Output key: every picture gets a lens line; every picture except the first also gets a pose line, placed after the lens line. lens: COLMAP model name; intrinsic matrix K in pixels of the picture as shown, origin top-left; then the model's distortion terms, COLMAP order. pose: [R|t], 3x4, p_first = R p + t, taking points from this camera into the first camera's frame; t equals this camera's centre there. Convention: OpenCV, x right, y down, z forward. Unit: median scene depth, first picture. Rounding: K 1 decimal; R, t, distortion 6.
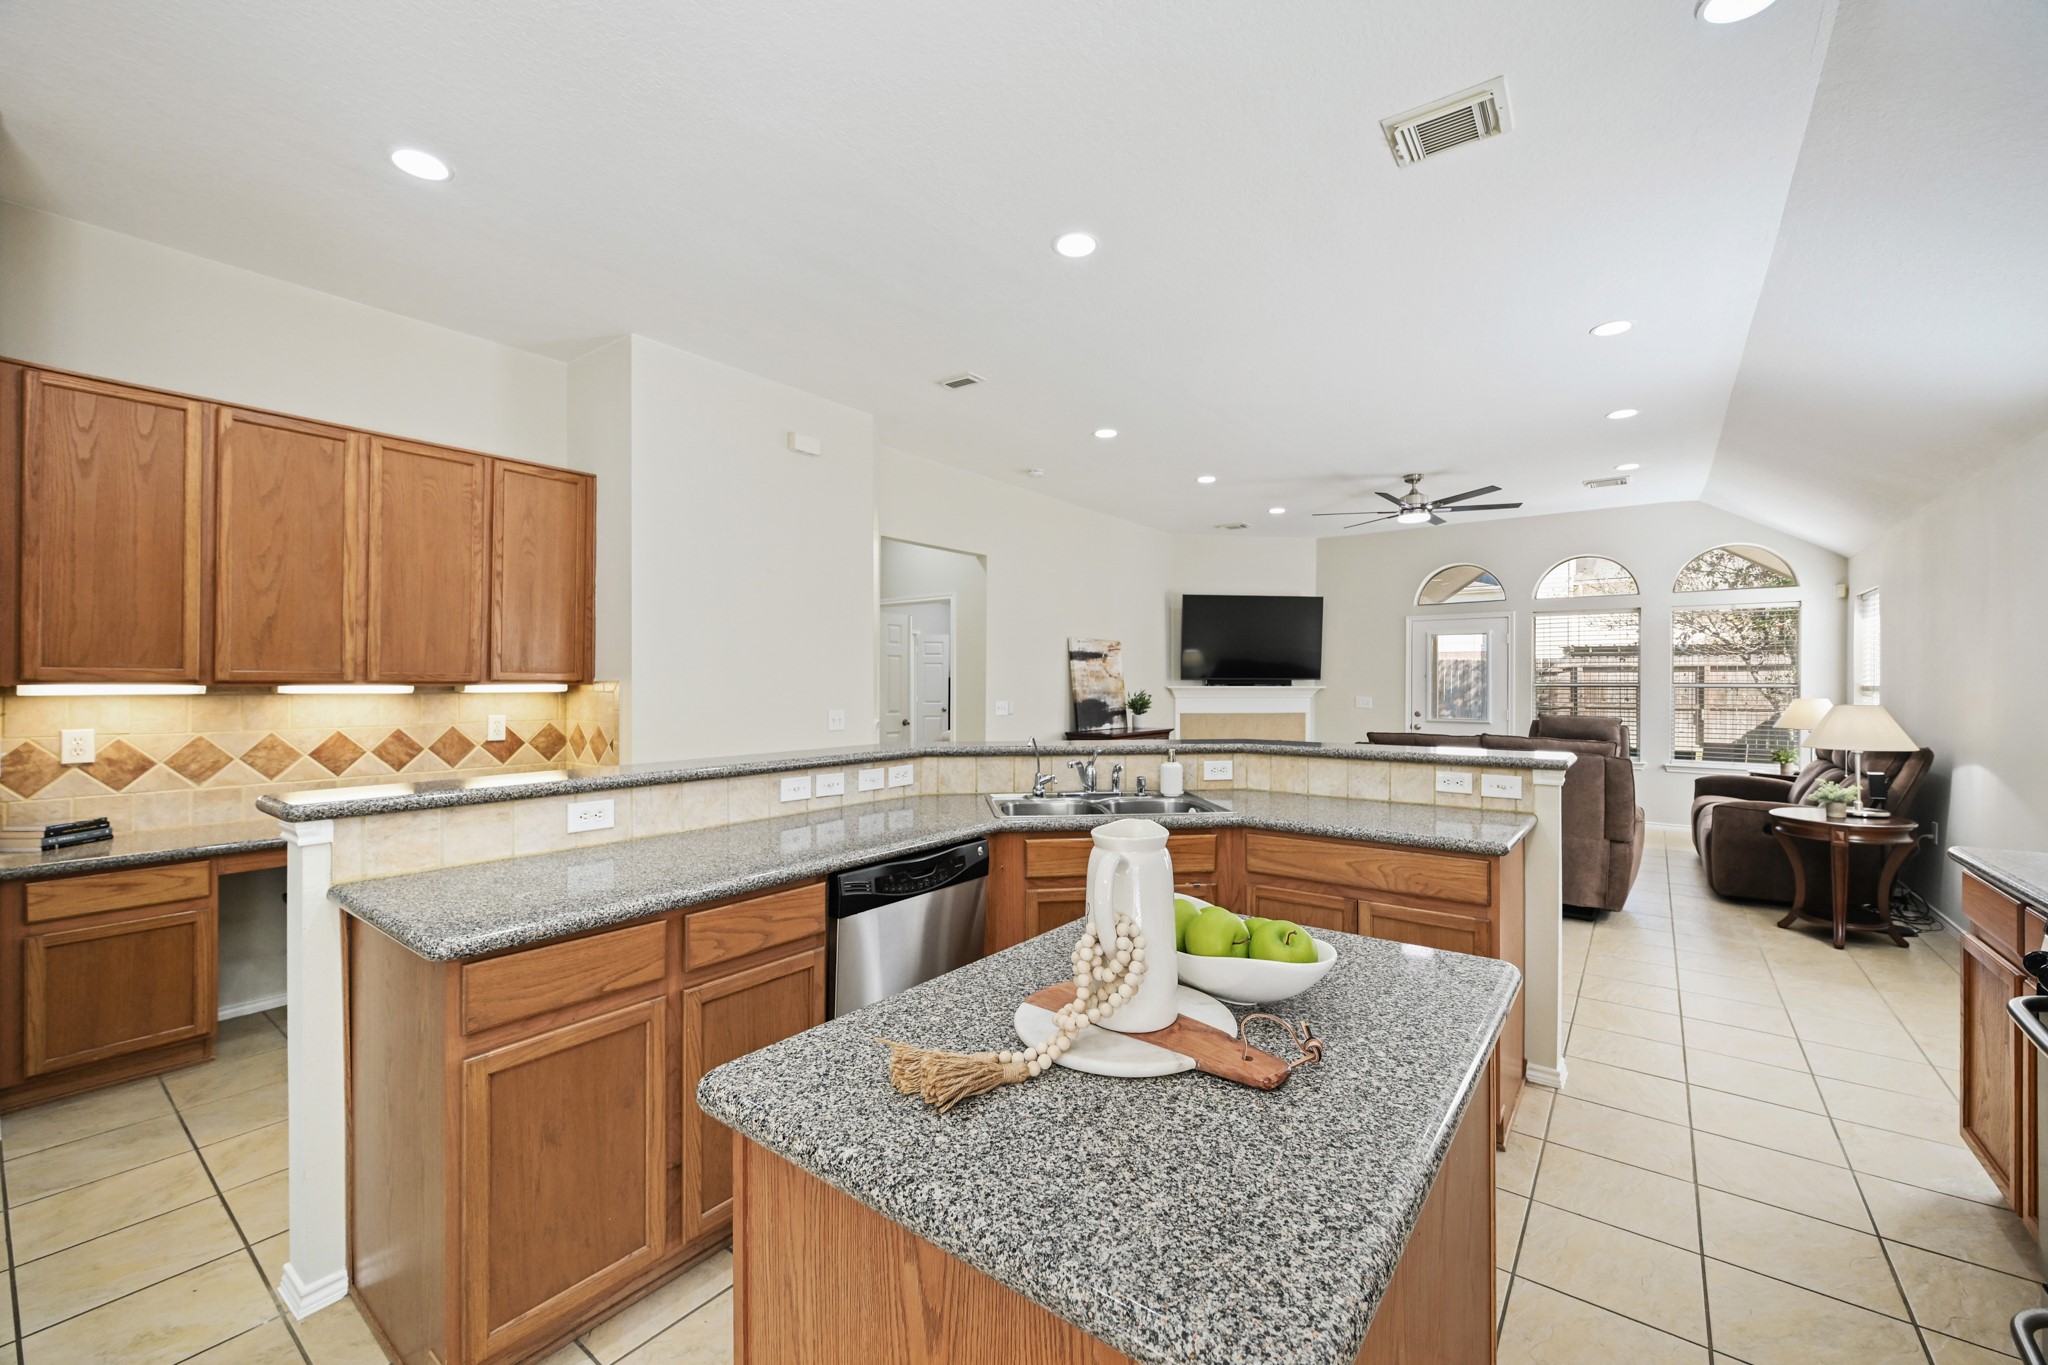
lens RADIAL K [[810.9, 0, 1027.4], [0, 810.9, 681.6], [0, 0, 1]] dist [0.001311, 0.000243]
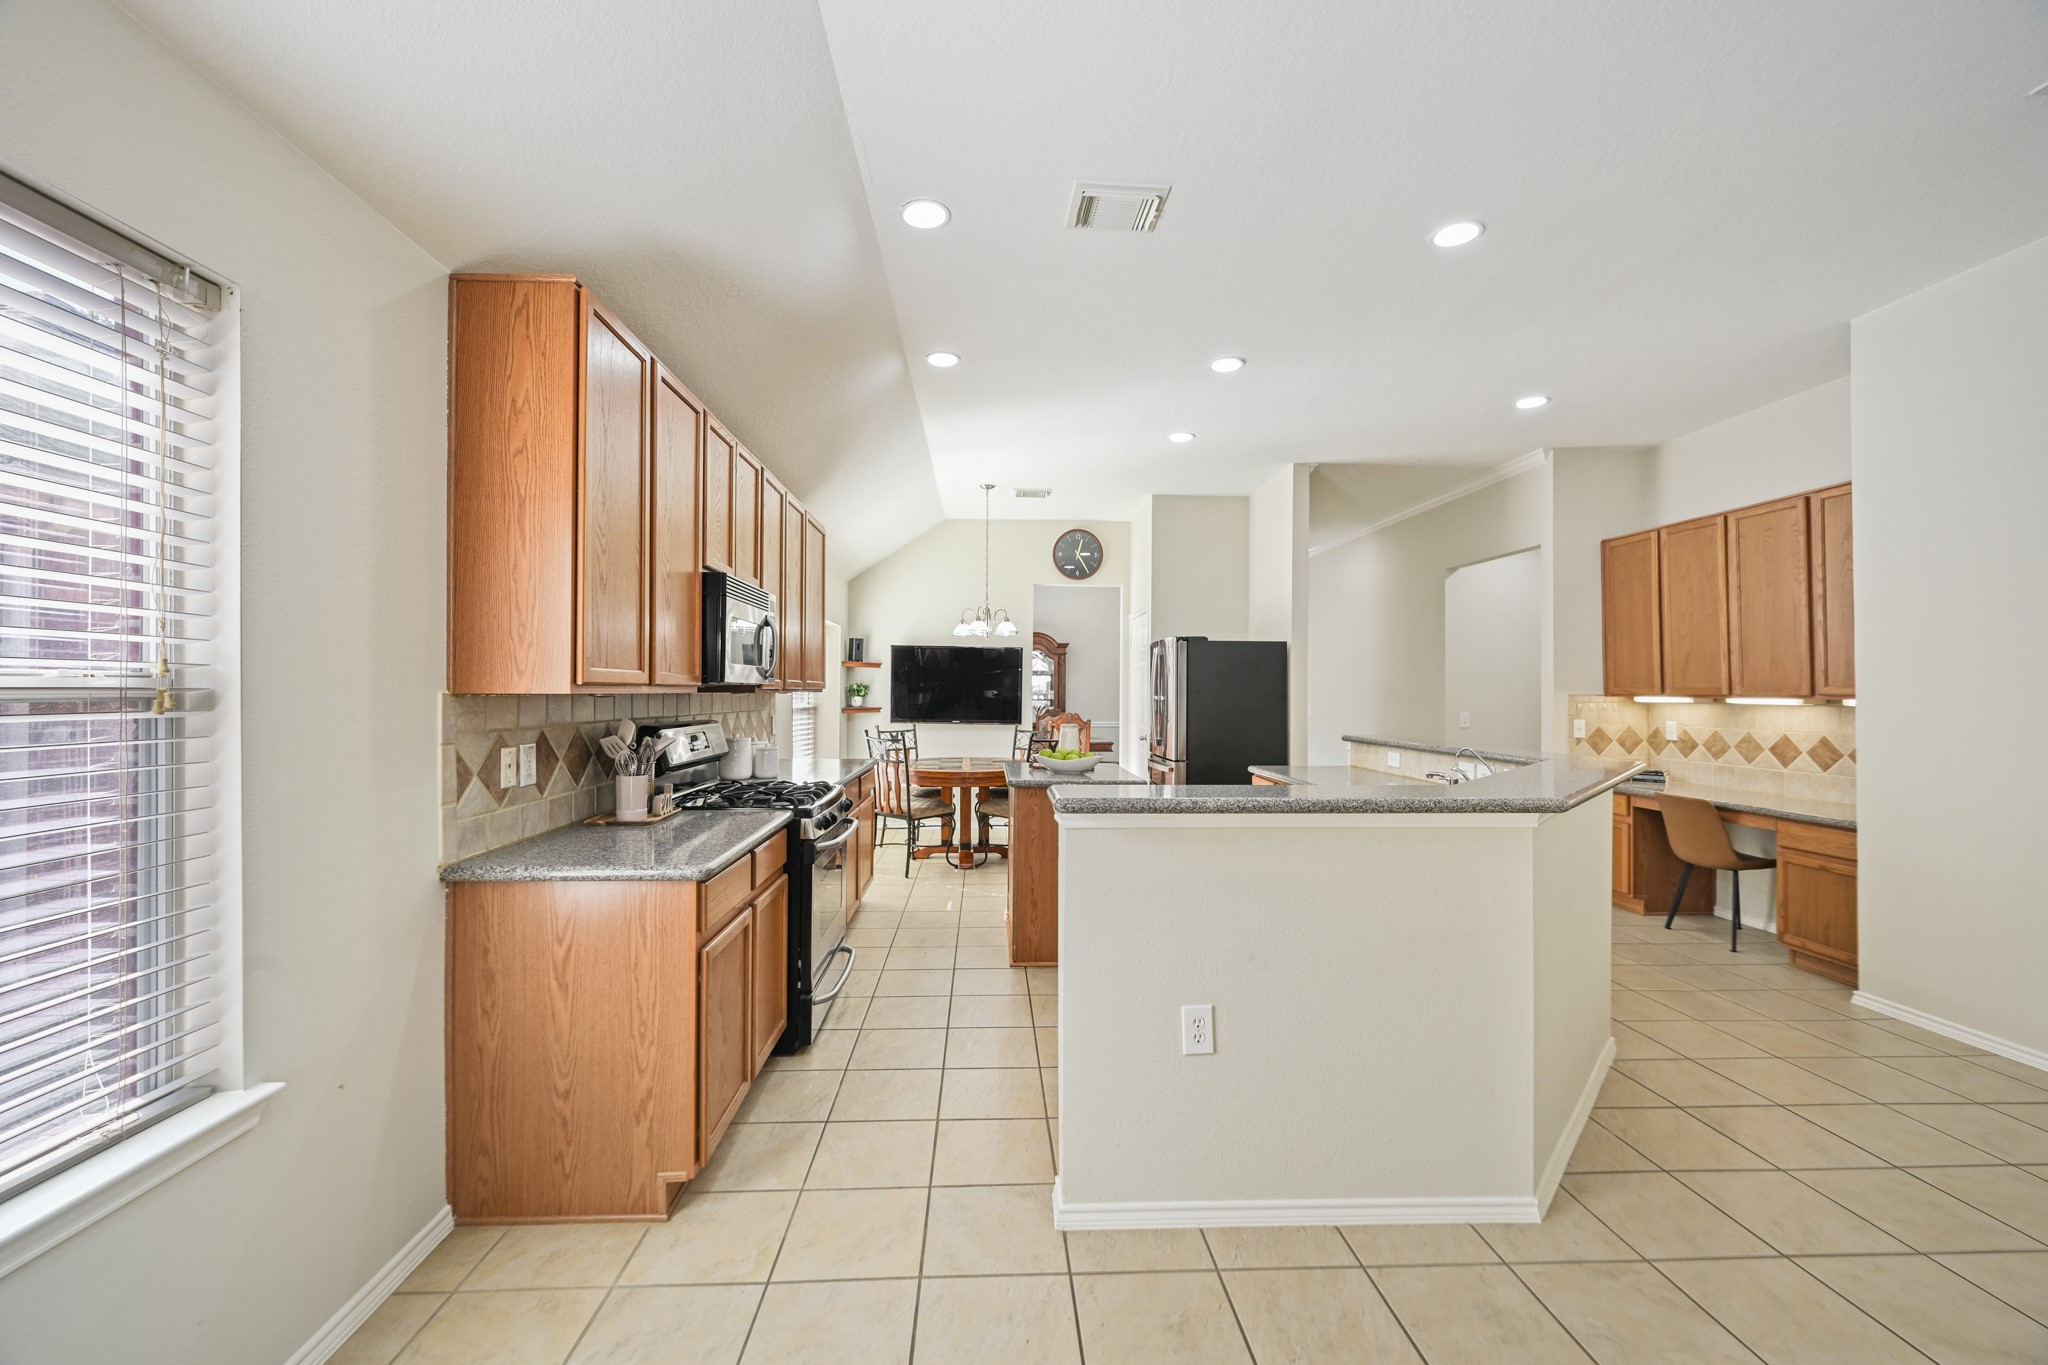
lens RADIAL K [[810.9, 0, 1014.3], [0, 810.9, 686.3], [0, 0, 1]] dist [0.001311, 0.000243]
pose [[-0.770217, -0.011493, -0.637679, 1.011383], [-0.008039, 0.999933, -0.008312, 0.006551], [0.637731, -0.001276, -0.770258, 1.329619]]
